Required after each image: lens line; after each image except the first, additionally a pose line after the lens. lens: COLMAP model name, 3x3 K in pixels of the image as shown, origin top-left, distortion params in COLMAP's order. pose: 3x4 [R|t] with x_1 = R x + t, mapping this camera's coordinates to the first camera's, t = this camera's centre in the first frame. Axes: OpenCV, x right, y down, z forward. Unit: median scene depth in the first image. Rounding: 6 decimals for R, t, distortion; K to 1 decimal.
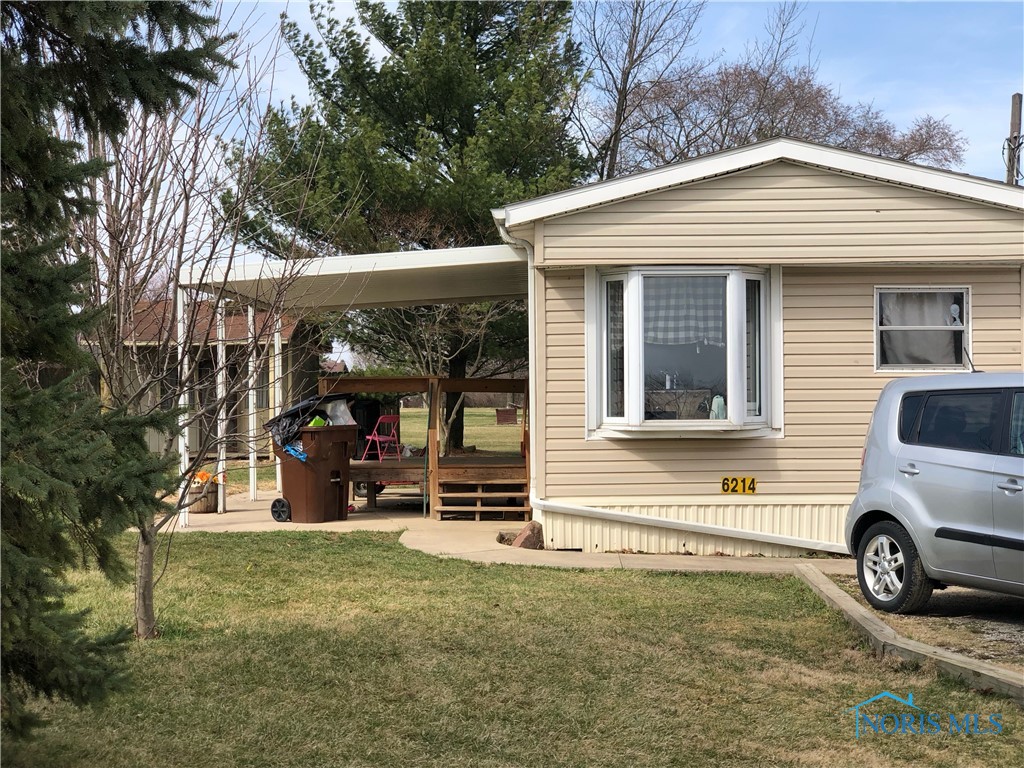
lens RADIAL K [[1572.3, 0, 512.0], [0, 1572.3, 384.0], [0, 0, 1]] dist [0.001175, 0.028458]
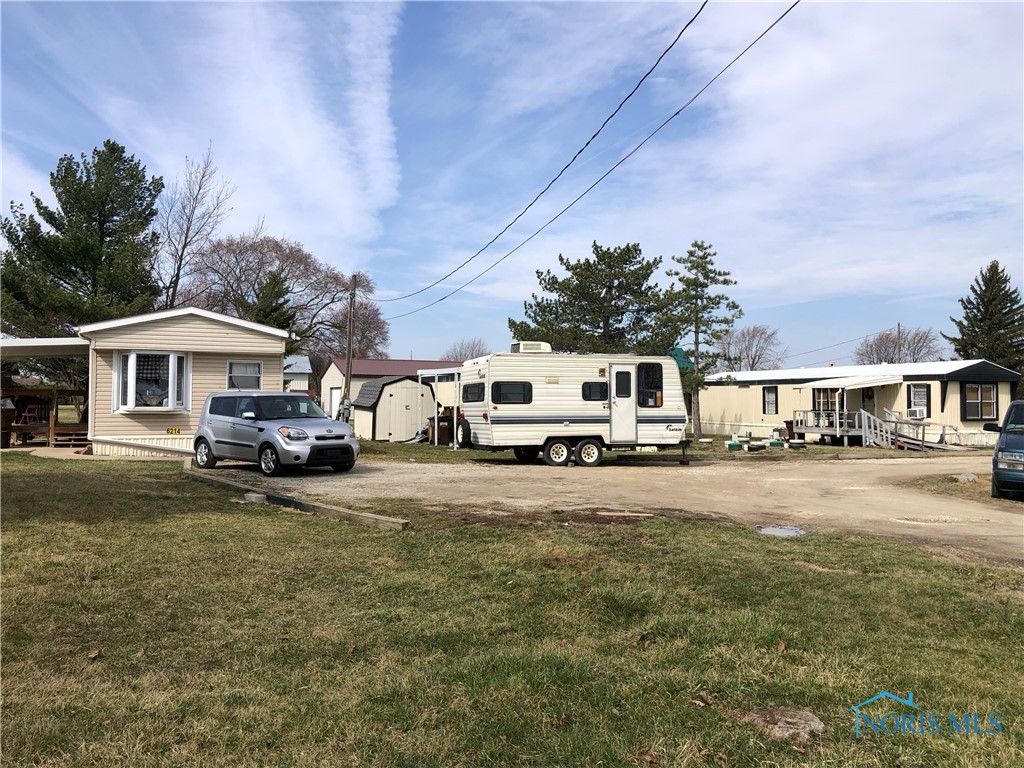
lens RADIAL K [[837.4, 0, 512.0], [0, 837.4, 384.0], [0, 0, 1]] dist [0.049272, -0.055618]
pose [[0.922241, 0.021014, 0.386044, 0.119101], [-0.015103, 0.999718, -0.018339, 0.000297], [-0.386321, 0.011082, 0.922298, -0.583776]]
